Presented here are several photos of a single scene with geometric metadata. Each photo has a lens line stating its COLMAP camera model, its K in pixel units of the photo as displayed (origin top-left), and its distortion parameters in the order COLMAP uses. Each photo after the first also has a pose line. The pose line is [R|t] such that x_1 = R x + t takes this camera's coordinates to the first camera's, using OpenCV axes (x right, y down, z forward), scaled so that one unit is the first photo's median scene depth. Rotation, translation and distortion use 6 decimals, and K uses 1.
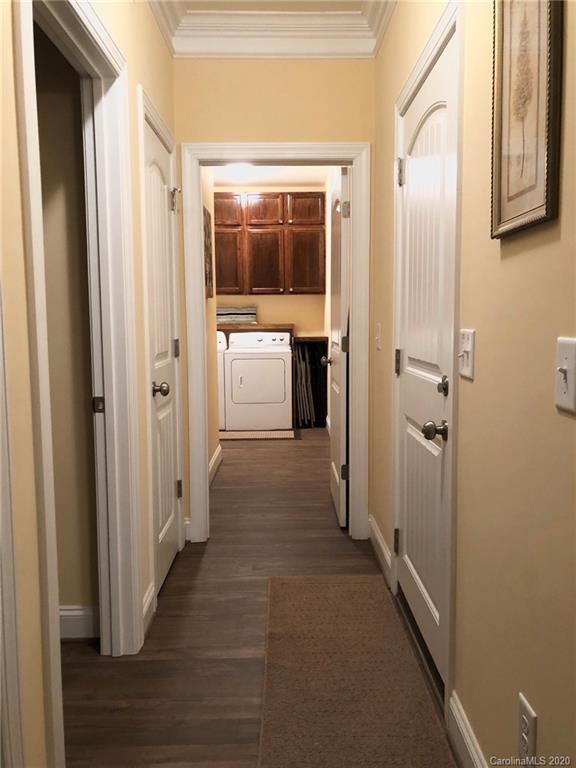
lens RADIAL K [[623.7, 0, 291.7], [0, 623.7, 383.4], [0, 0, 1]] dist [0.034642, -0.027521]
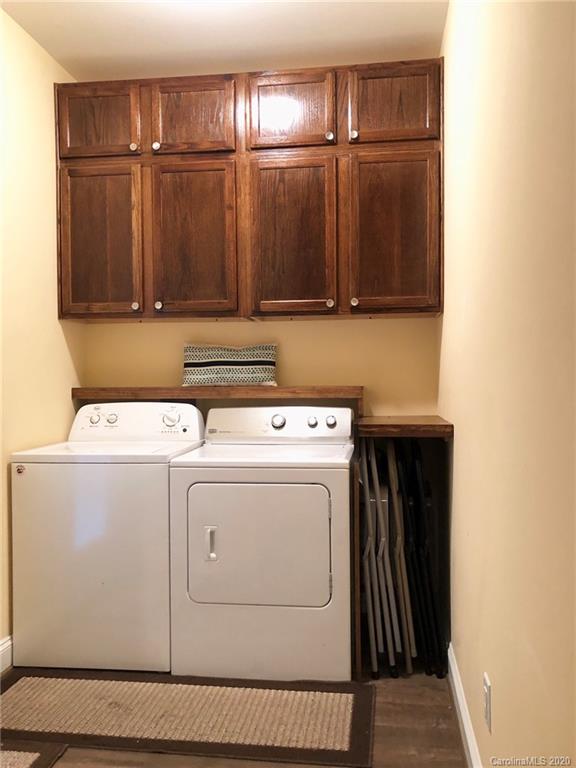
lens RADIAL K [[623.7, 0, 286.3], [0, 623.7, 389.3], [0, 0, 1]] dist [0.034642, -0.027521]
pose [[0.986891, 0.003557, -0.161352, 0.020963], [-0.017150, 0.996408, -0.082930, -0.060336], [0.160477, 0.084610, 0.983406, 0.603808]]
